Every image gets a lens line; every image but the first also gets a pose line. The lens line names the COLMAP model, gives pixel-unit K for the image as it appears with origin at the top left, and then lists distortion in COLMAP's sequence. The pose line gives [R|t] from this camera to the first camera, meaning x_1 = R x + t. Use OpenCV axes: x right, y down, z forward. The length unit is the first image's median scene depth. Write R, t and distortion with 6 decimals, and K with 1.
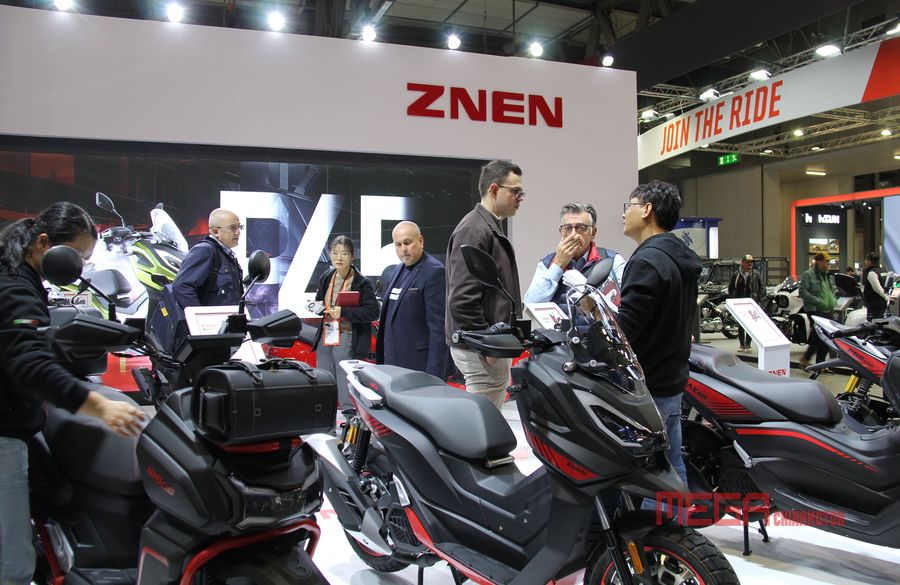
lens RADIAL K [[747.2, 0, 447.7], [0, 747.2, 283.6], [0, 0, 1]] dist [-0.097214, 0.008869]
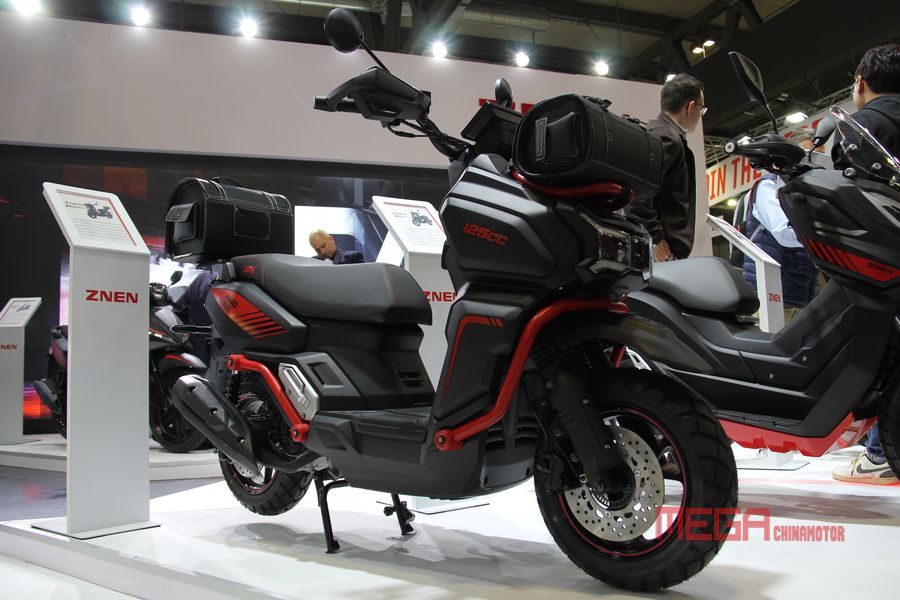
lens RADIAL K [[765.0, 0, 451.0], [0, 765.0, 276.3], [0, 0, 1]] dist [-0.093960, 0.001245]
pose [[0.999550, -0.029885, -0.002626, -0.108550], [0.029290, 0.991067, -0.130111, 0.108987], [0.006491, 0.129975, 0.991496, 0.021906]]
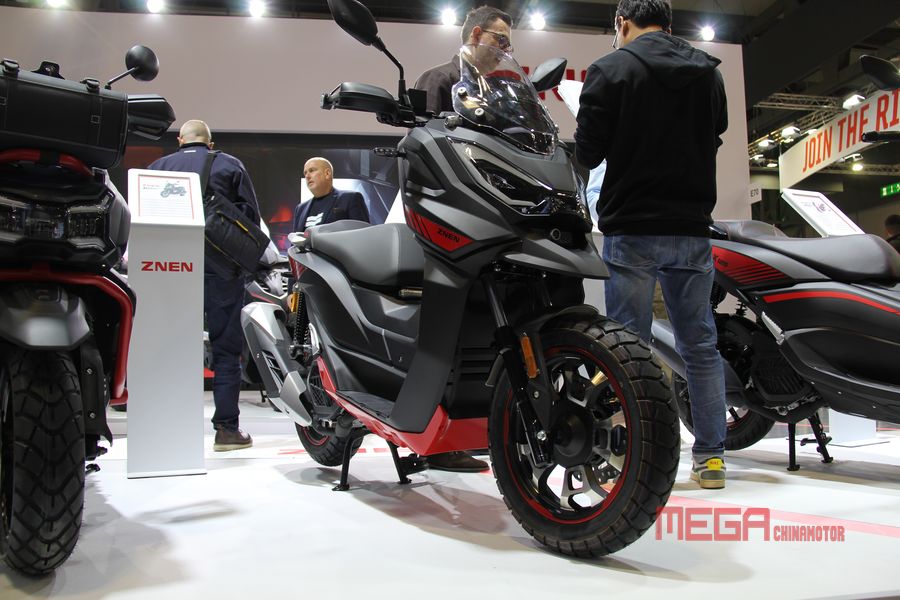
lens RADIAL K [[742.0, 0, 450.0], [0, 742.0, 300.0], [0, 0, 1]] dist [-0.138654, 0.103083]
pose [[0.978344, -0.018947, -0.206116, 0.098864], [0.006591, 0.998148, -0.060467, 0.108117], [0.206880, 0.057799, 0.976658, 0.077205]]
